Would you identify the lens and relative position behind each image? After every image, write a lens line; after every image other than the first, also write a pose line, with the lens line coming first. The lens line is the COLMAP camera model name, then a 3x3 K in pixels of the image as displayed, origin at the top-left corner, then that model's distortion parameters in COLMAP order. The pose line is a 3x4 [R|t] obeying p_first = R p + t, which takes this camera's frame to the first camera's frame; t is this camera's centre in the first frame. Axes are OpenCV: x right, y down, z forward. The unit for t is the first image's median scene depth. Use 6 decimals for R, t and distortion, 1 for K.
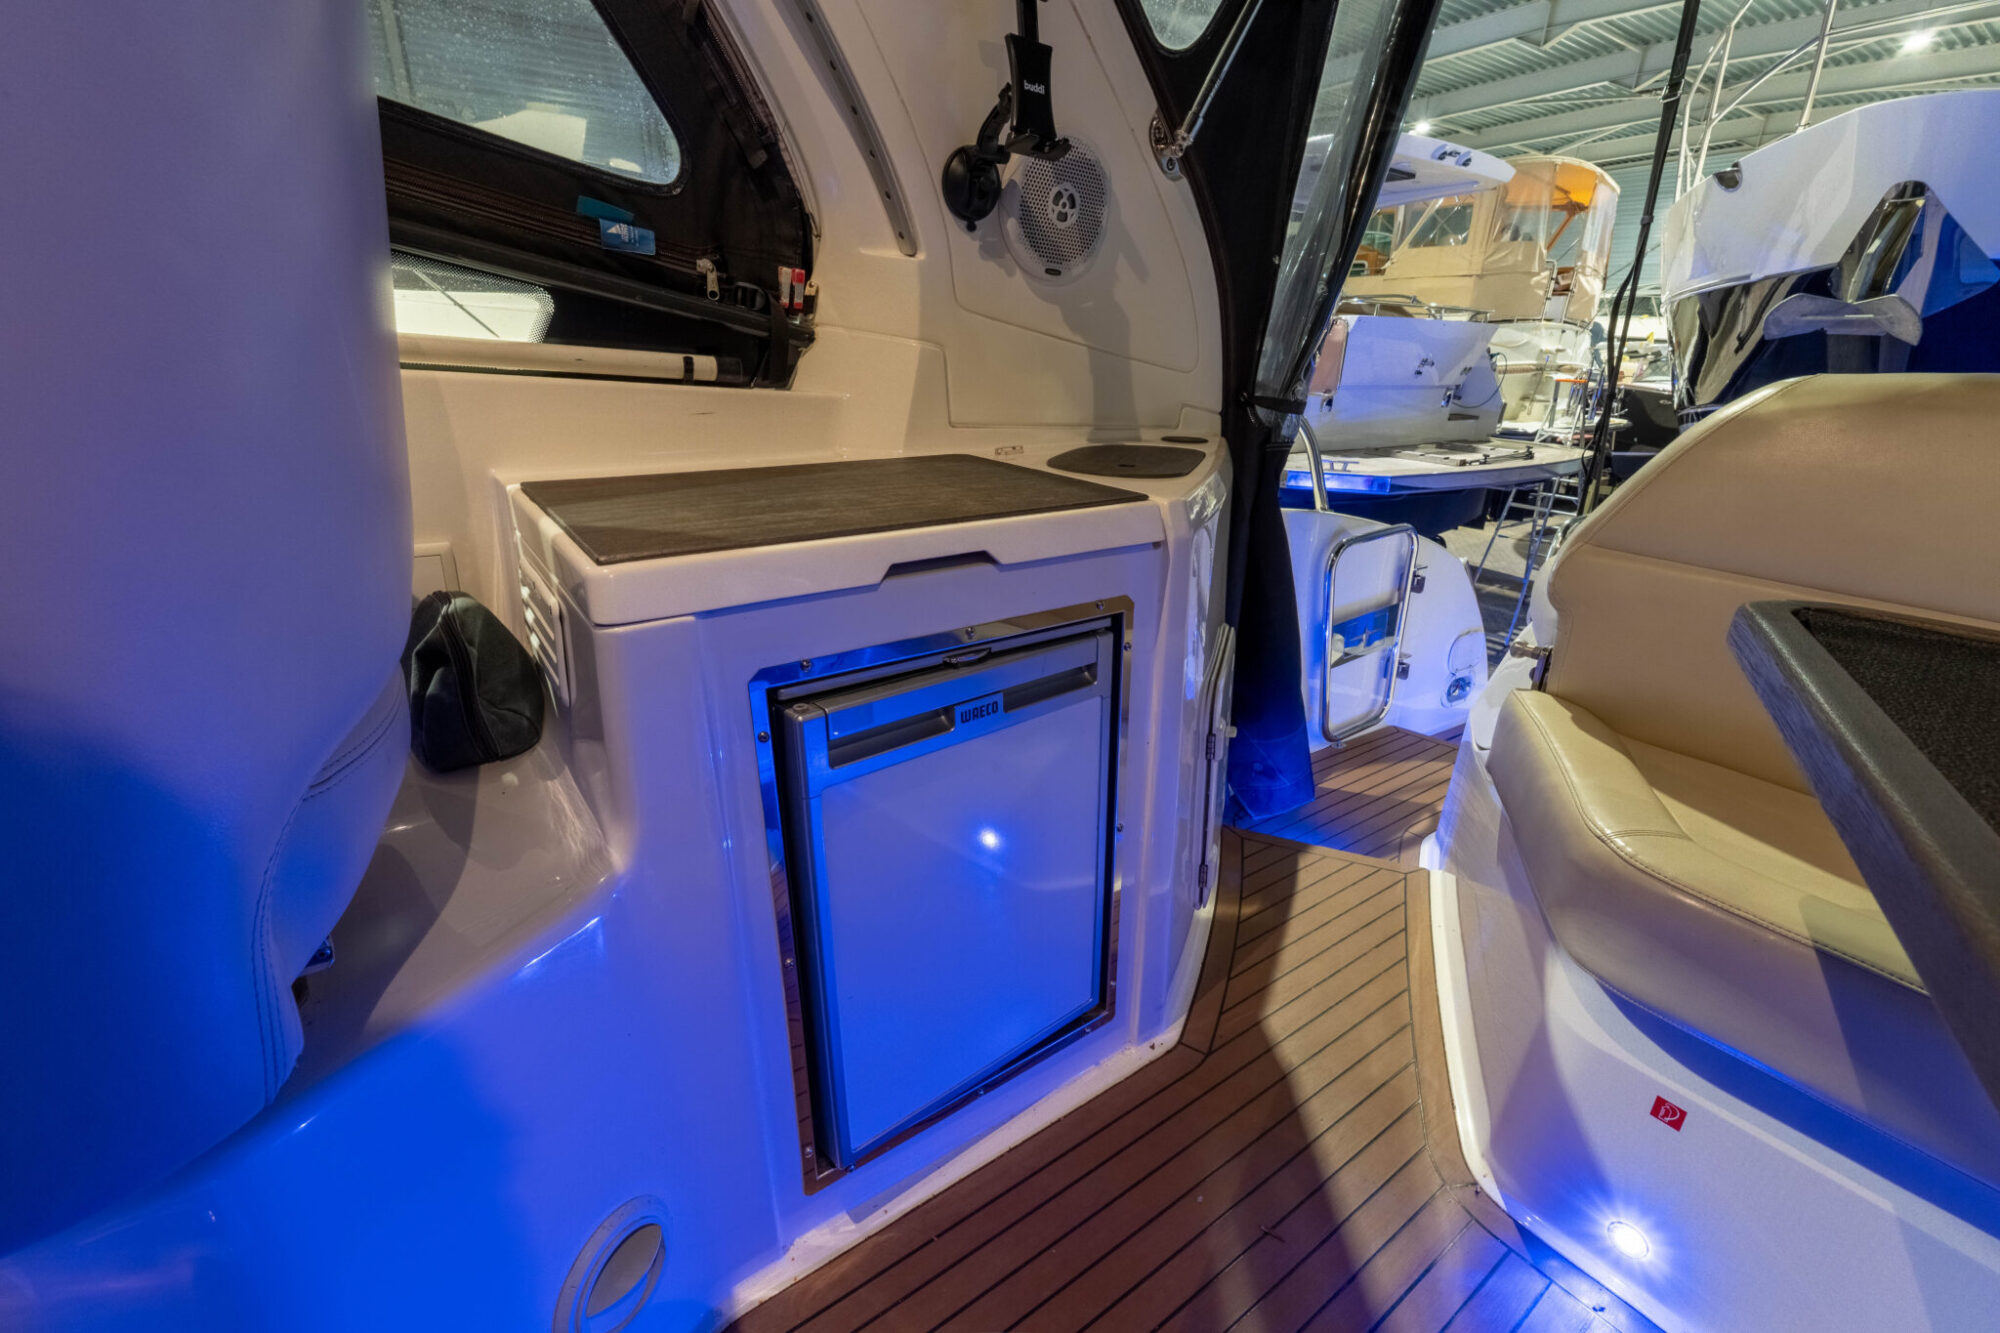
lens RADIAL K [[846.9, 0, 984.6], [0, 846.9, 664.3], [0, 0, 1]] dist [-0.004232, -0.001173]
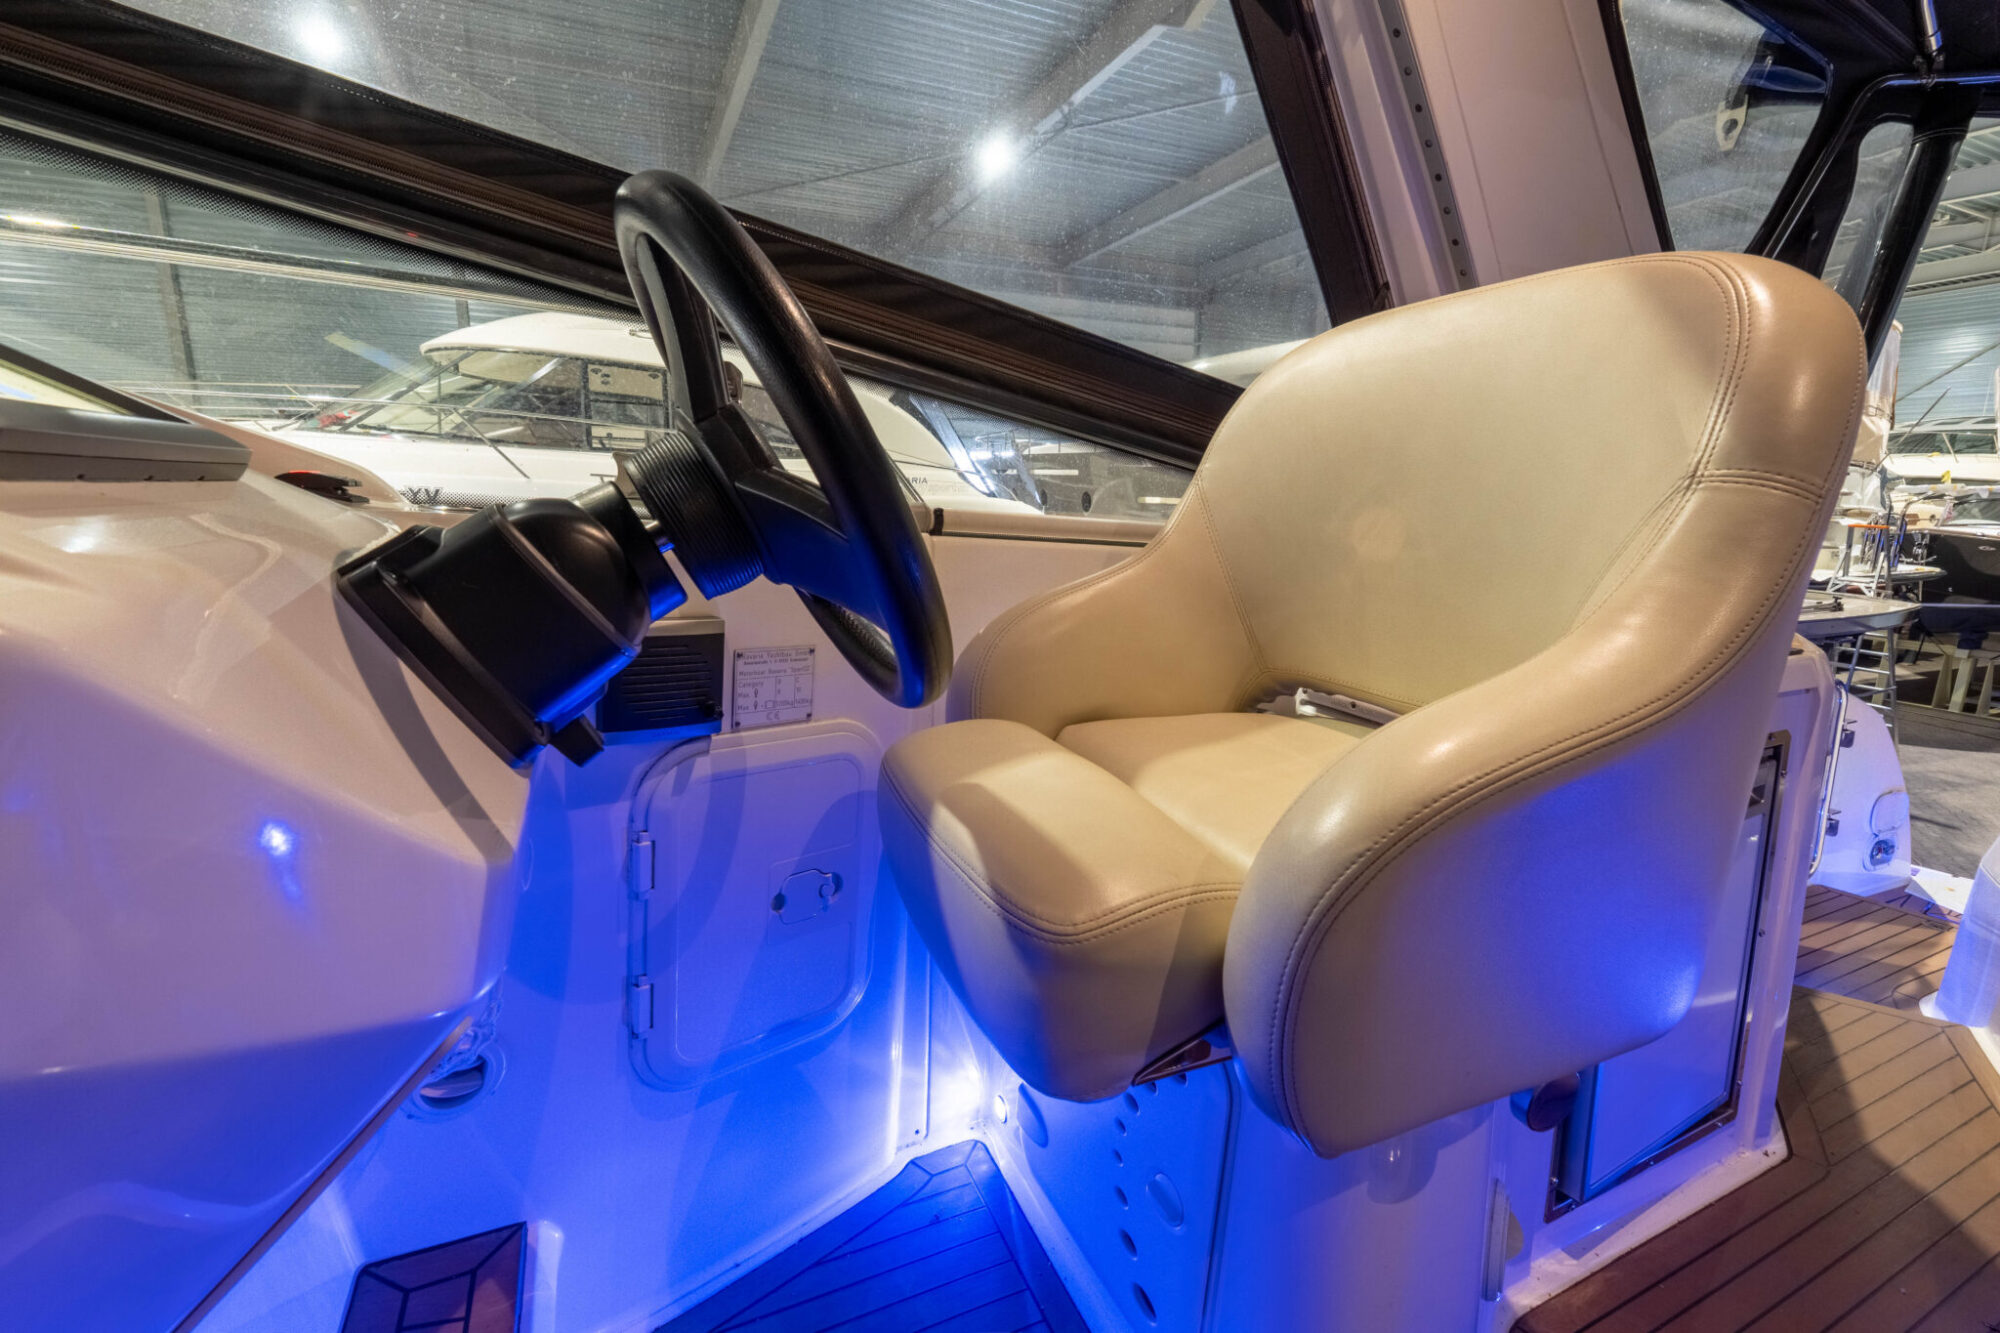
lens RADIAL K [[846.9, 0, 993.8], [0, 846.9, 661.6], [0, 0, 1]] dist [-0.004232, -0.001173]
pose [[0.980737, 0.024060, -0.193847, -0.550299], [-0.055923, 0.985431, -0.160620, 0.060852], [0.187159, 0.168367, 0.967794, -0.309109]]
